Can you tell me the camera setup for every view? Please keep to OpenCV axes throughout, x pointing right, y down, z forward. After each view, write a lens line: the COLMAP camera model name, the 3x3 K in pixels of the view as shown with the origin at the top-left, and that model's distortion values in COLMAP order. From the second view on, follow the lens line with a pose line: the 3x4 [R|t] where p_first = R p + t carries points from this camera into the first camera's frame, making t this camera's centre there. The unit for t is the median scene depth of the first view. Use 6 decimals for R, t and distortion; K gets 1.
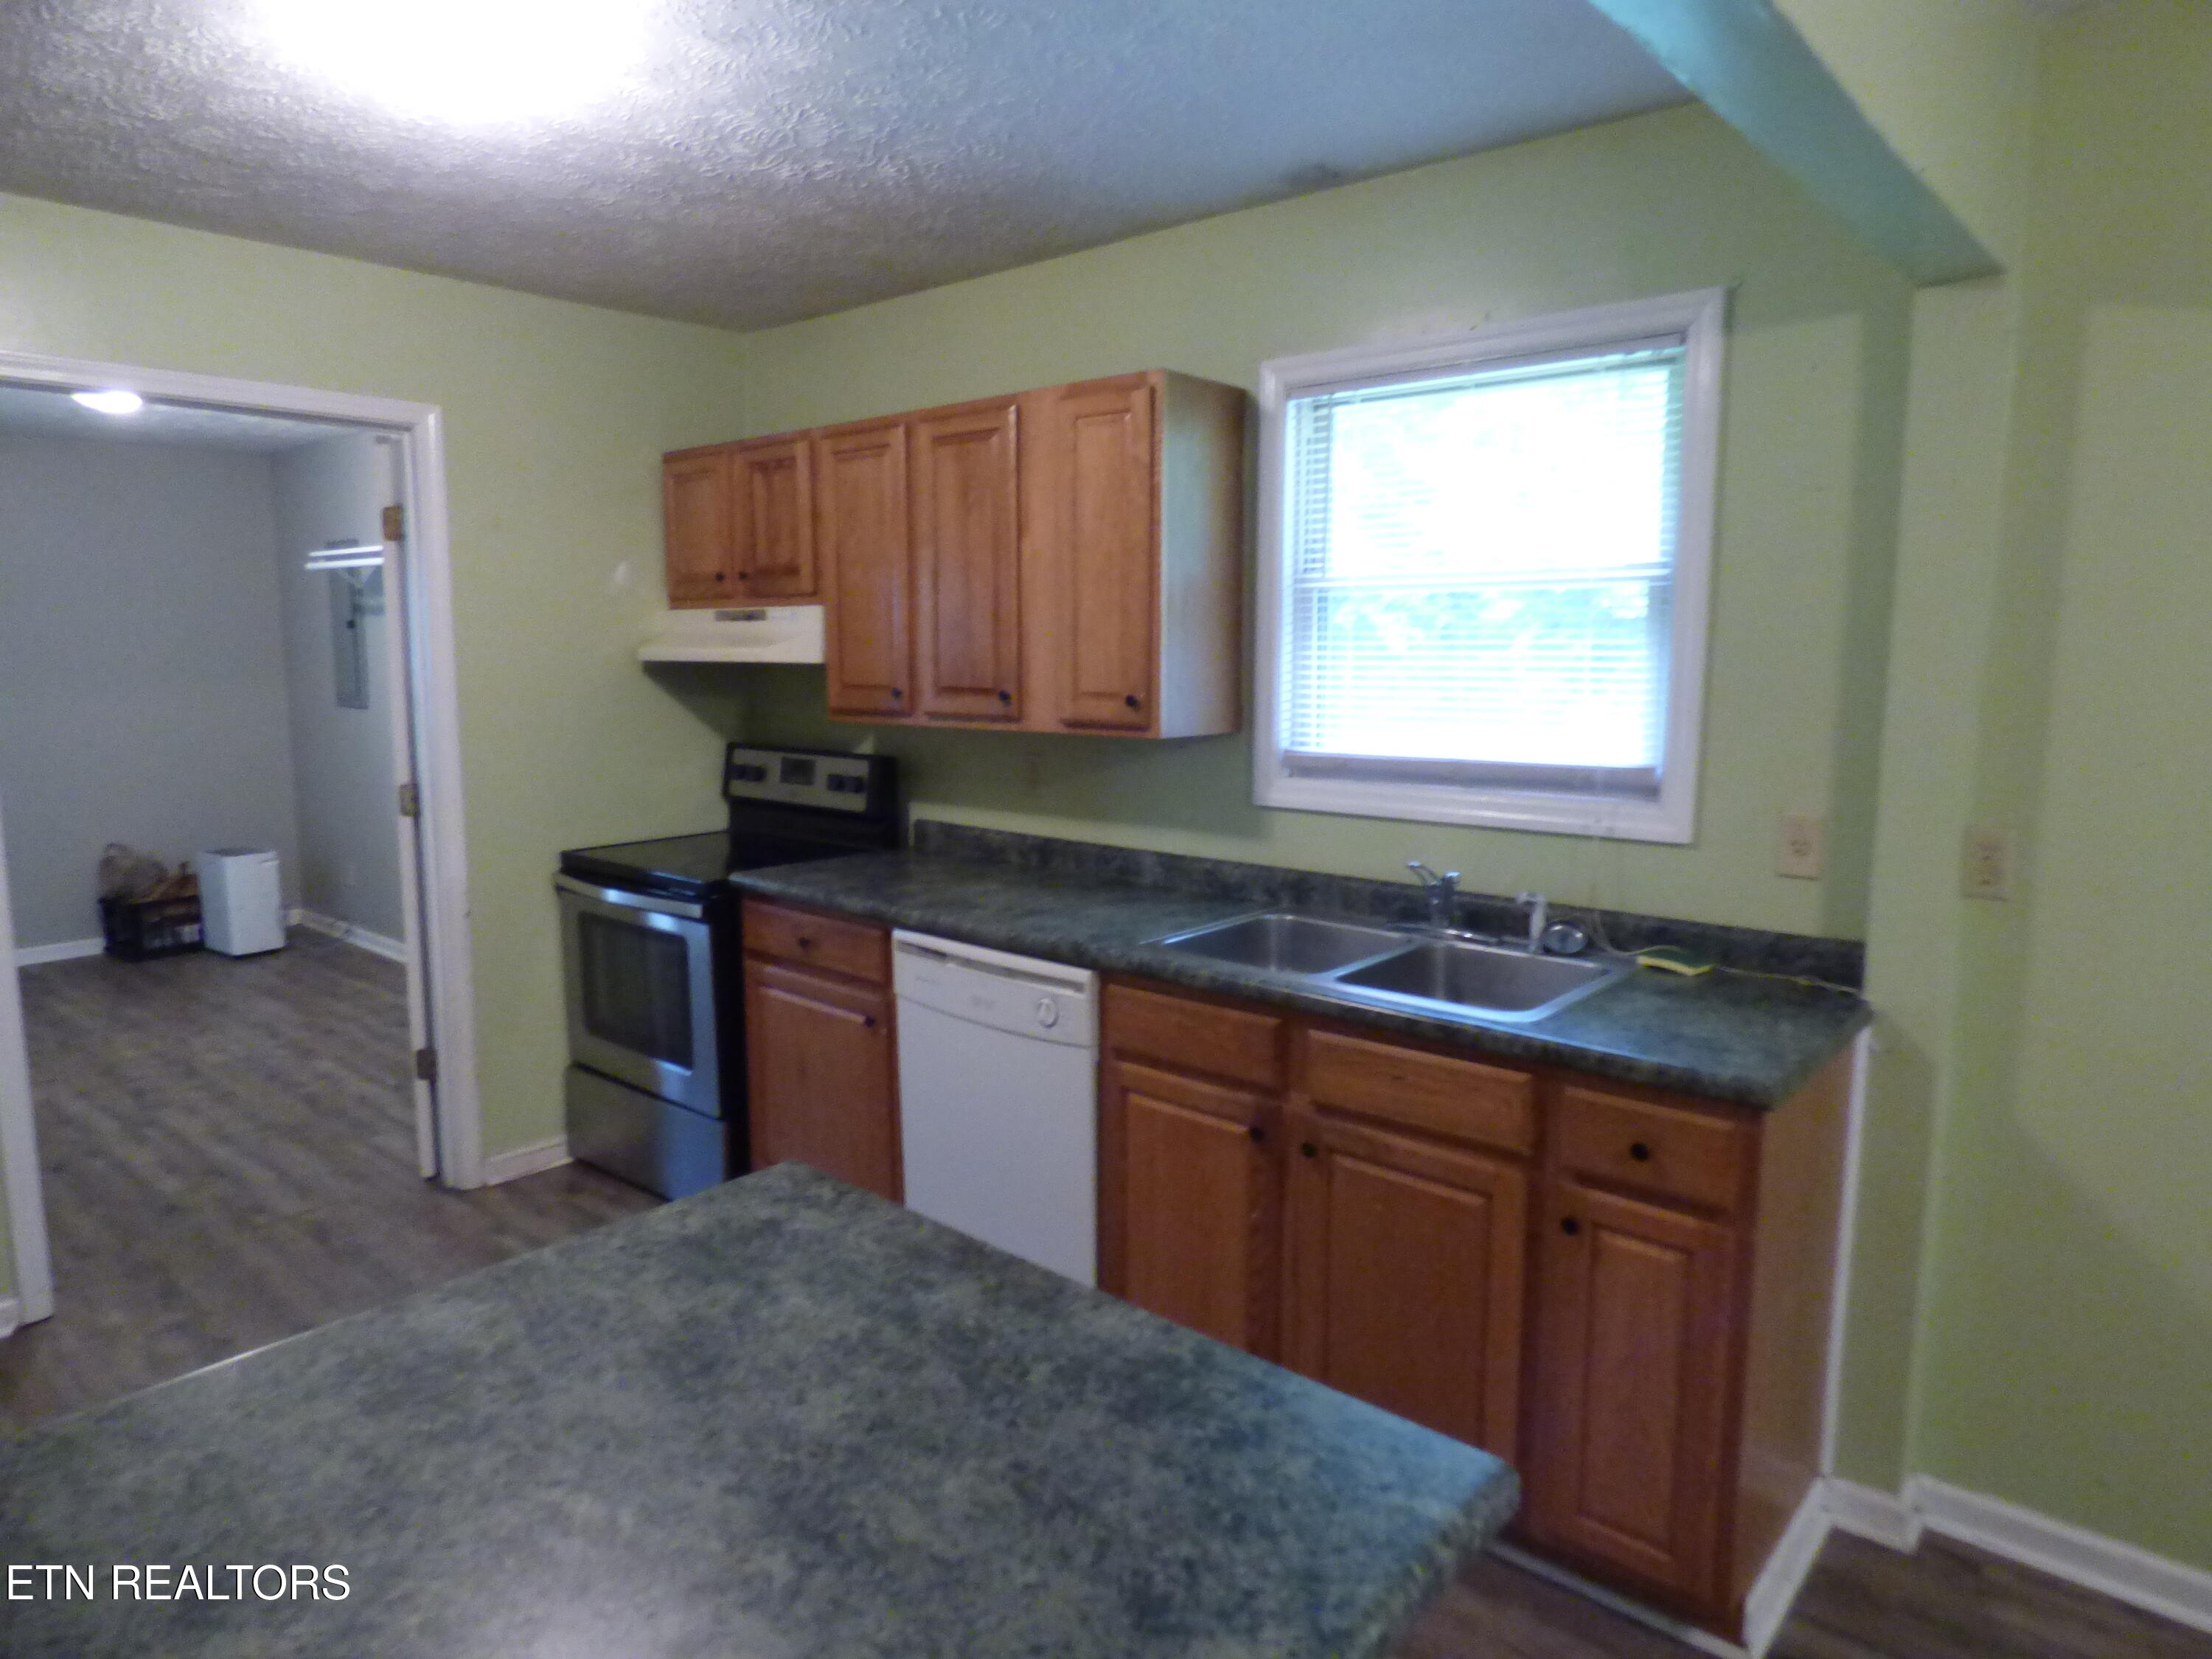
lens RADIAL K [[1356.6, 0, 1125.8], [0, 1356.6, 825.2], [0, 0, 1]] dist [-0.007599, 0.000978]
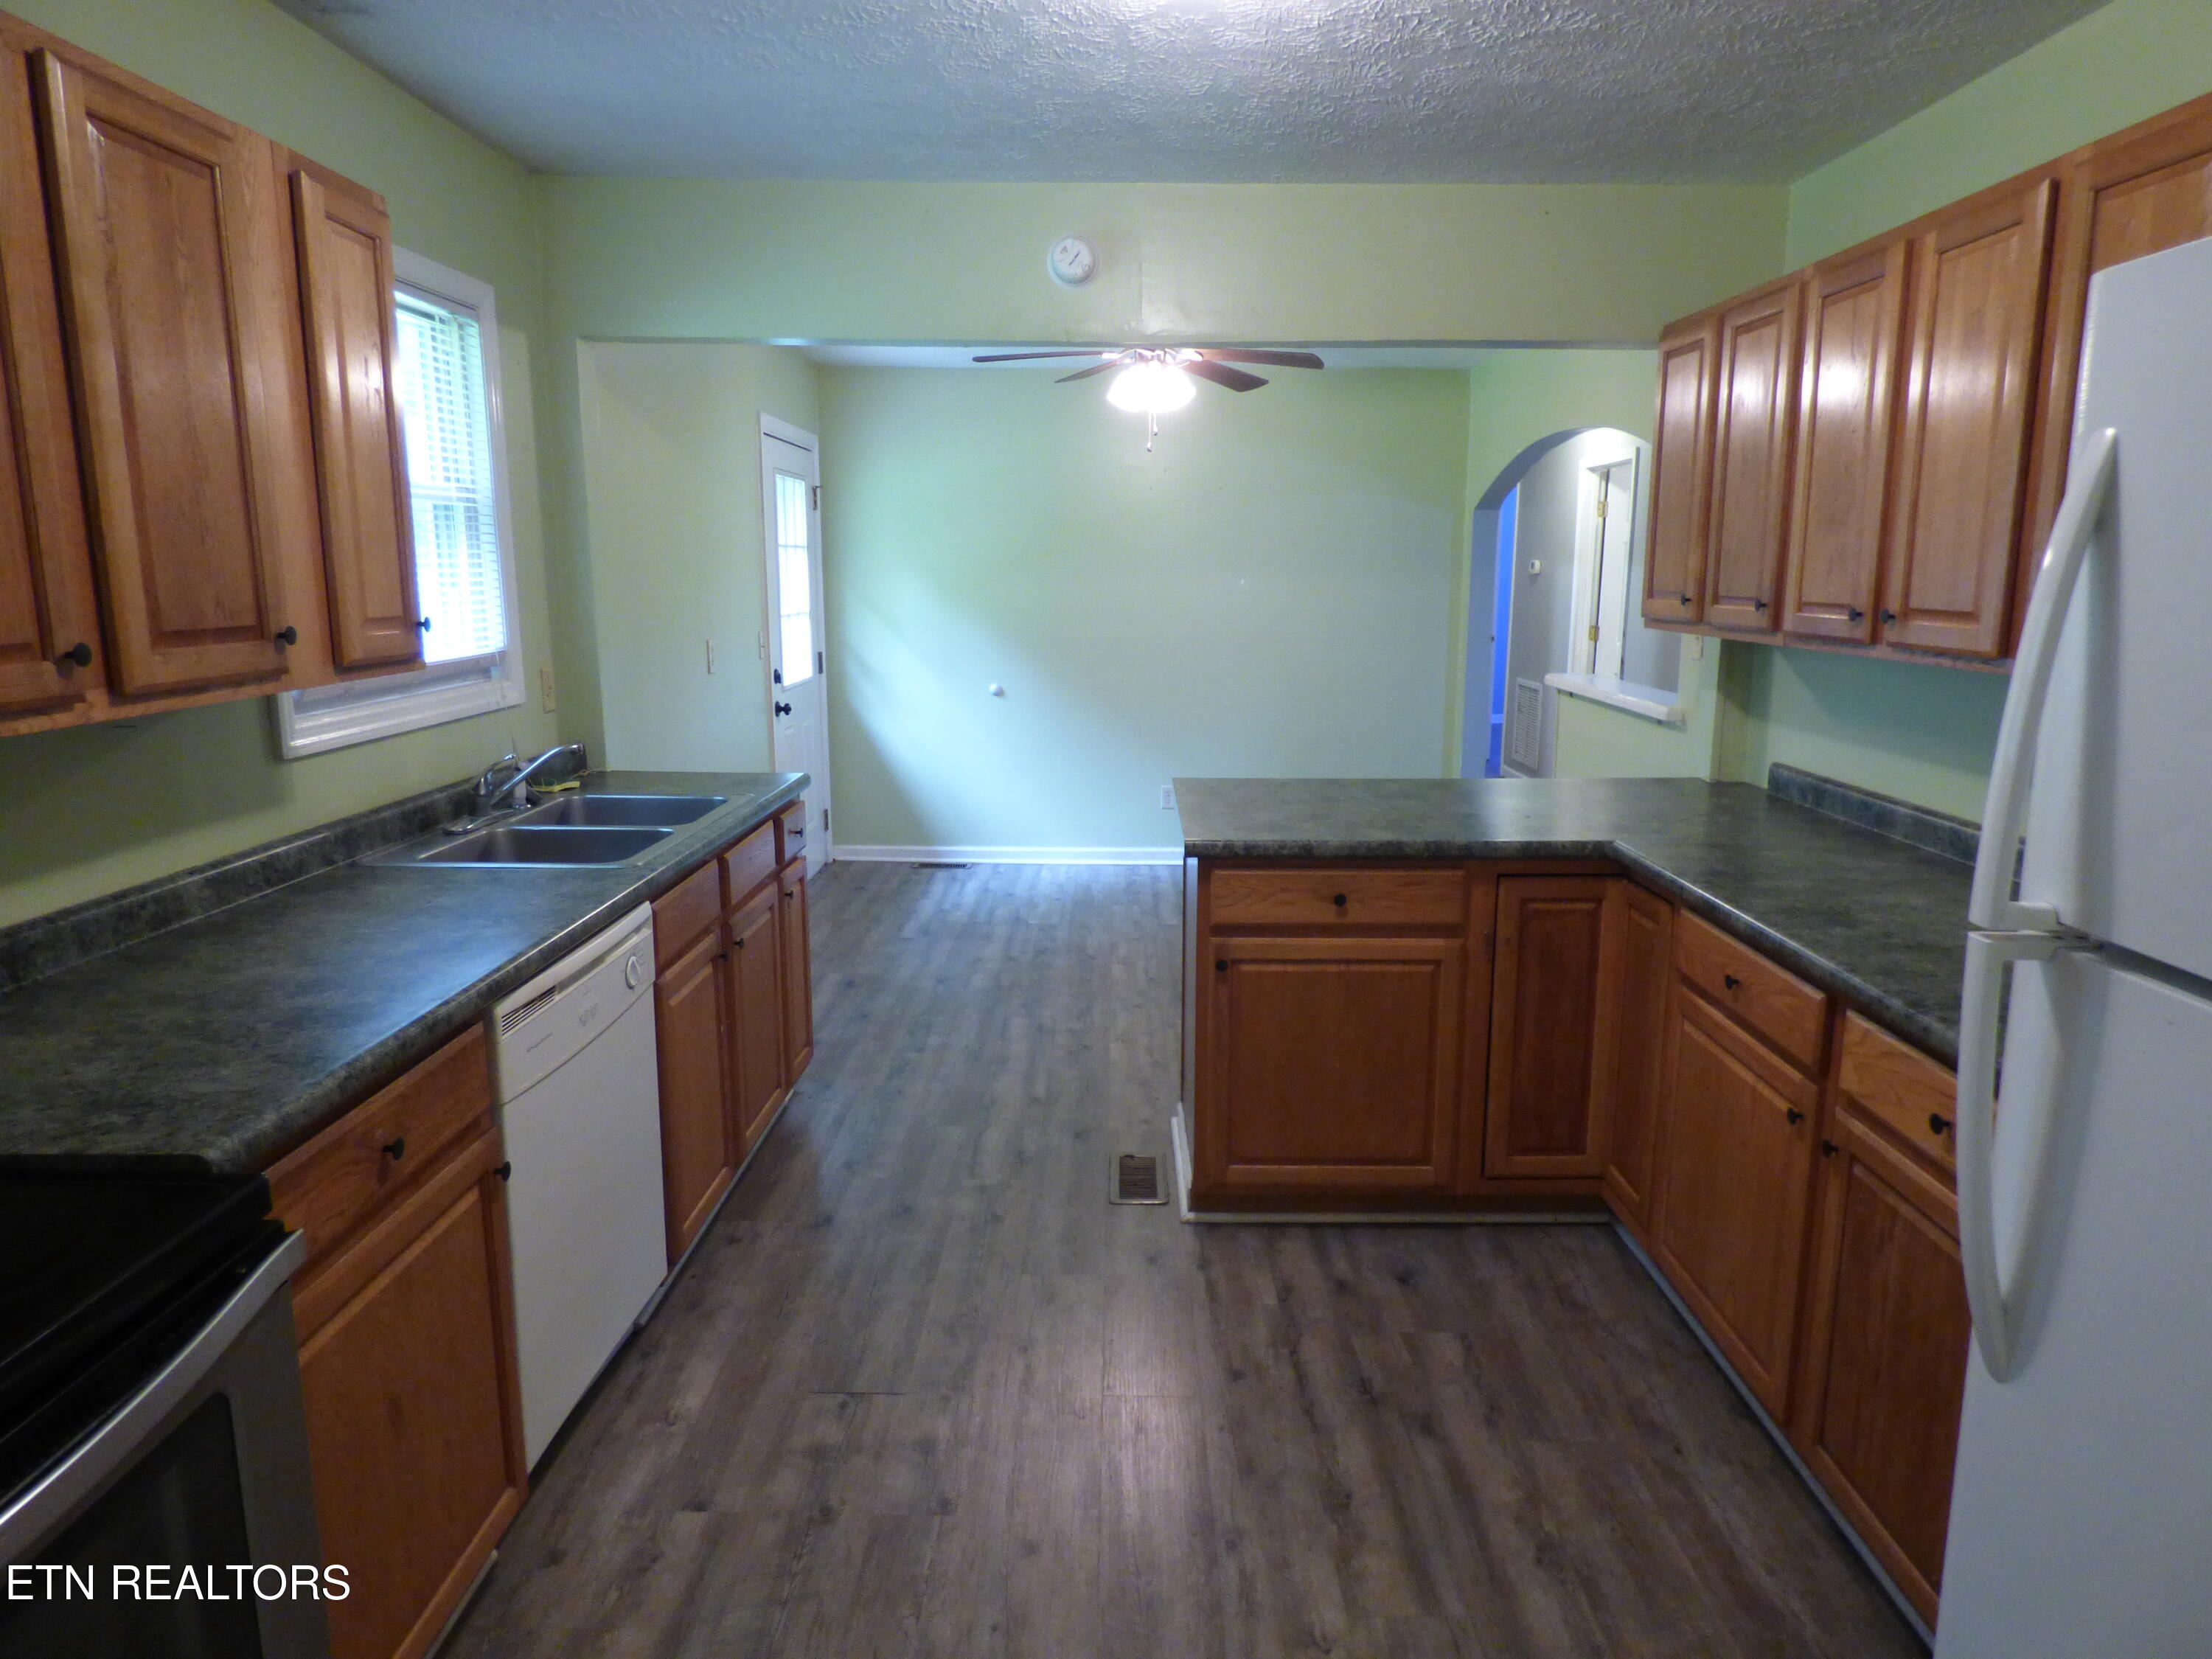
lens RADIAL K [[1356.6, 0, 1100.0], [0, 1356.6, 829.6], [0, 0, 1]] dist [-0.007599, 0.000978]
pose [[-0.638028, -0.147699, 0.755715, -0.678425], [0.102552, 0.956389, 0.273501, -0.121044], [-0.763154, 0.252002, -0.595056, 0.954015]]
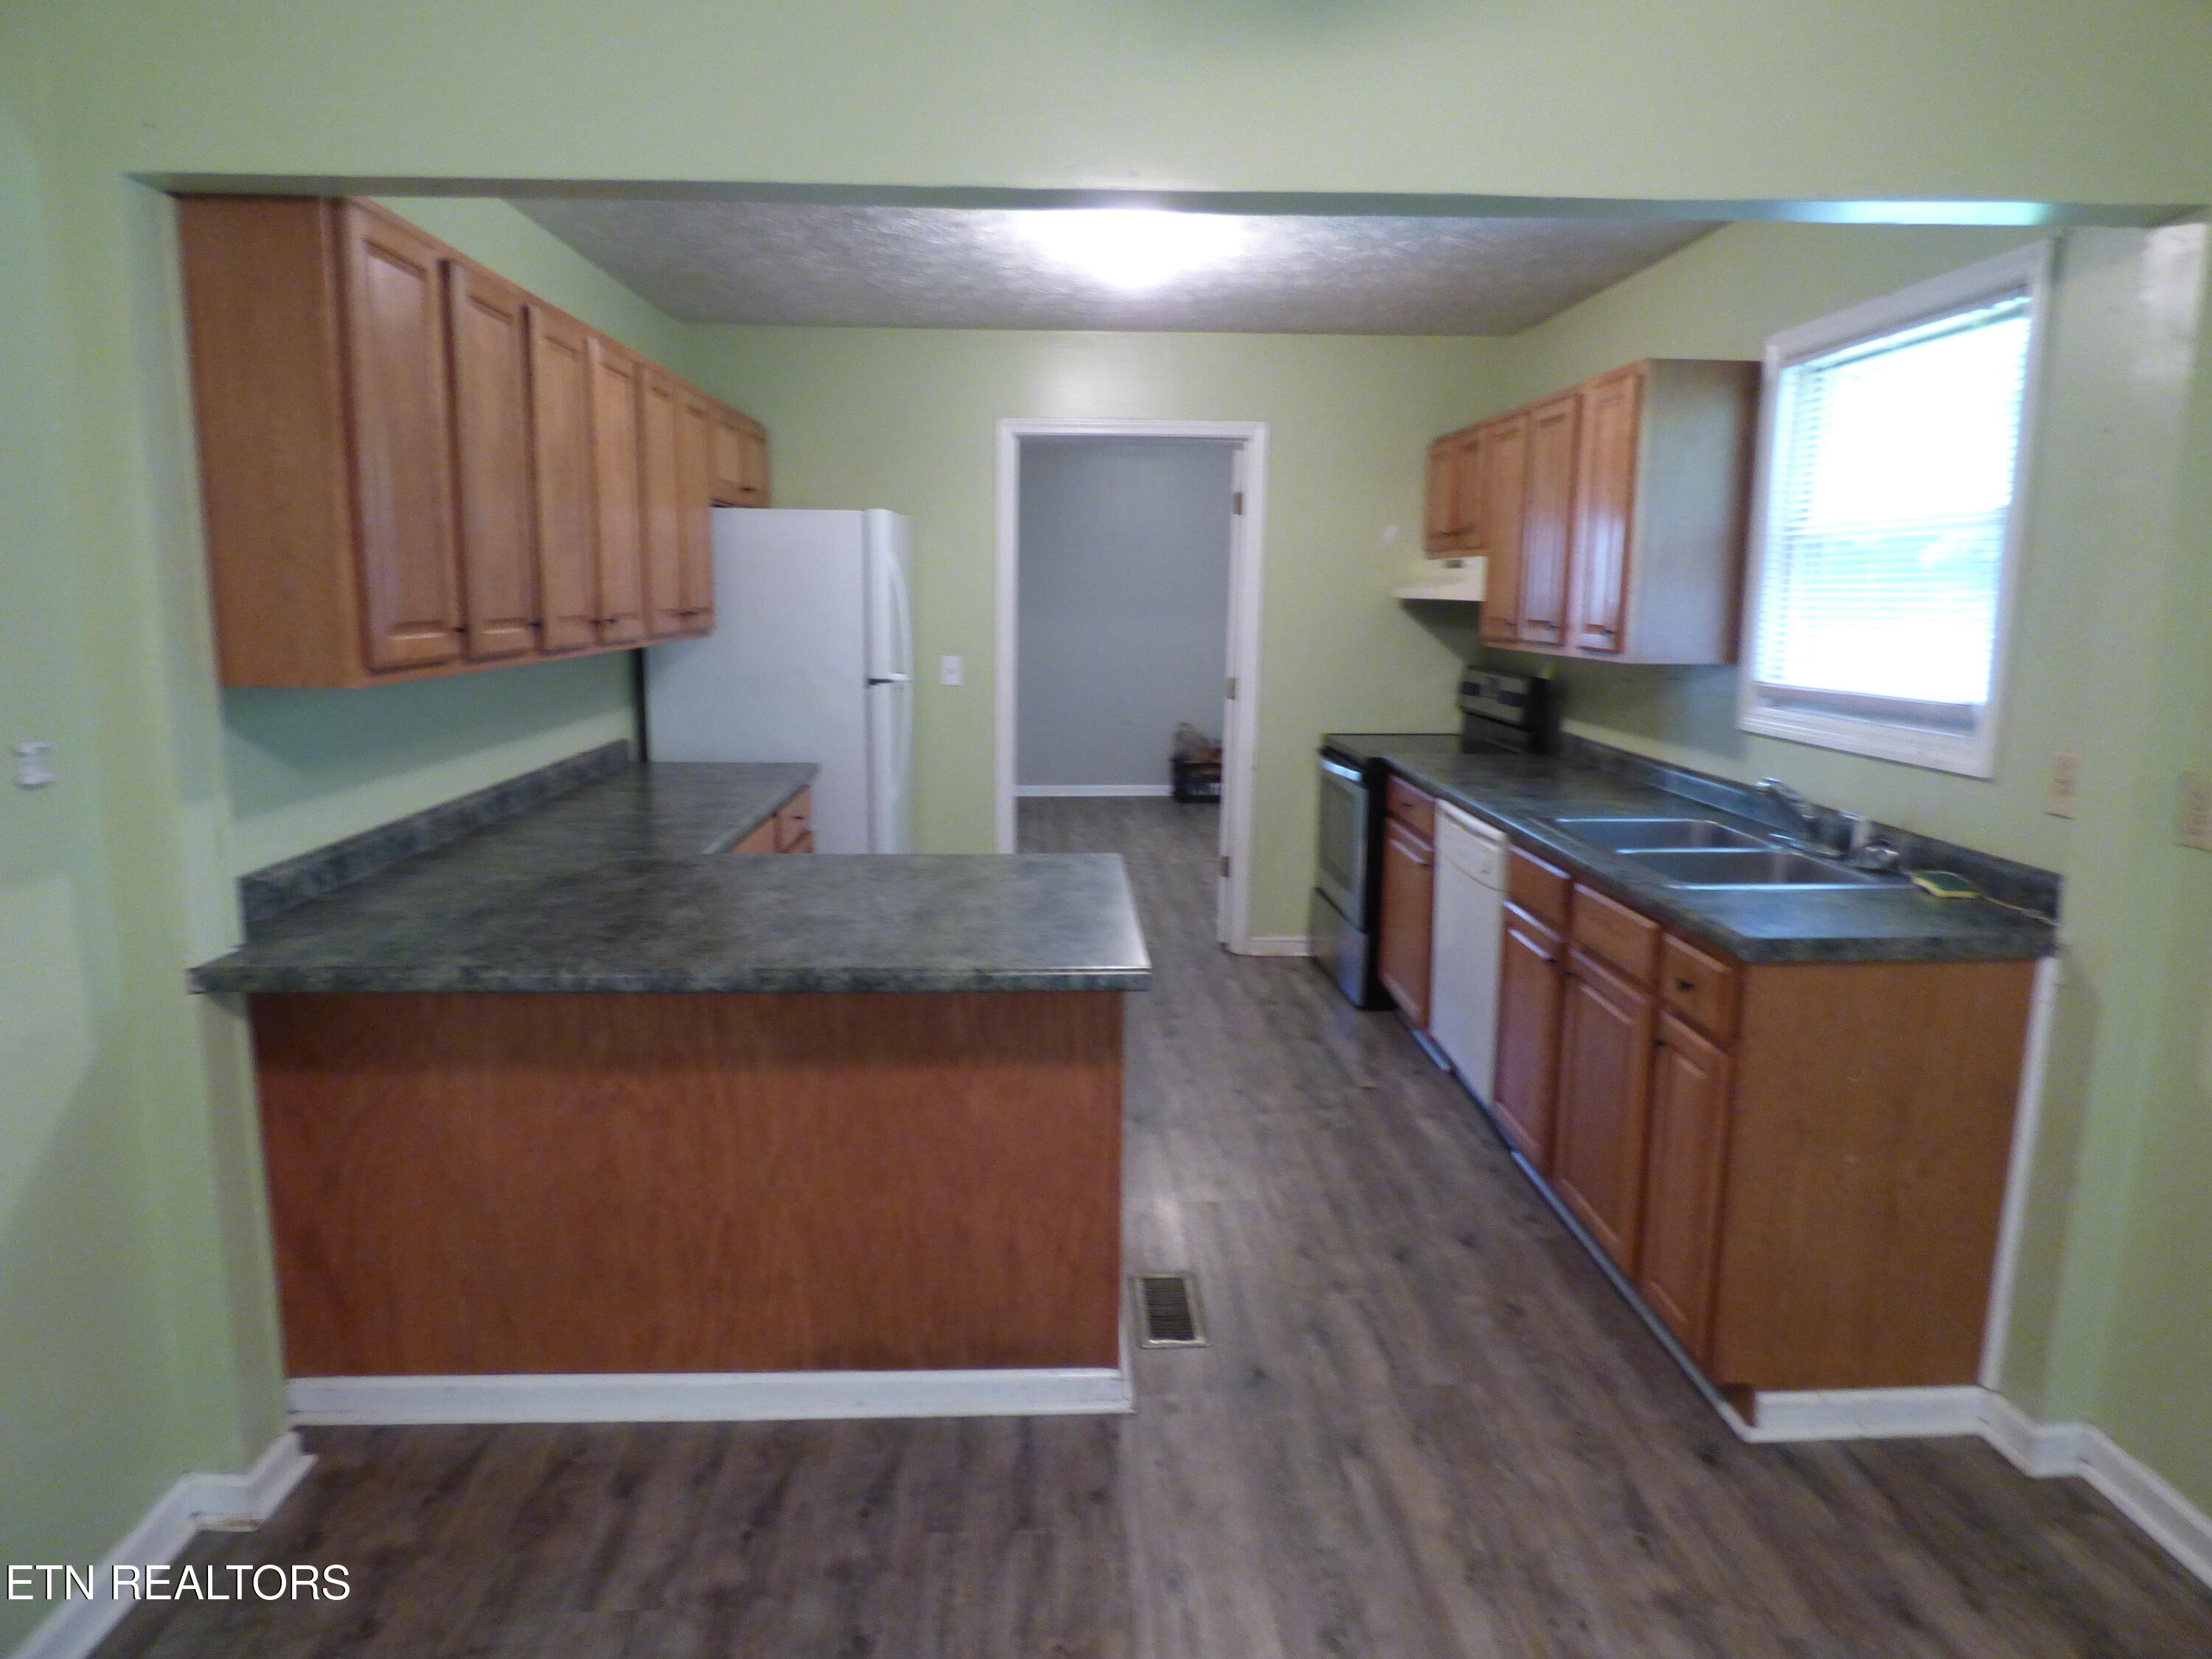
lens RADIAL K [[1356.6, 0, 1109.0], [0, 1356.6, 813.2], [0, 0, 1]] dist [-0.007599, 0.000978]
pose [[0.685893, 0.125359, -0.716823, 0.479153], [-0.106709, 0.991728, 0.071330, 0.026226], [0.719836, 0.027567, 0.693597, -0.139941]]
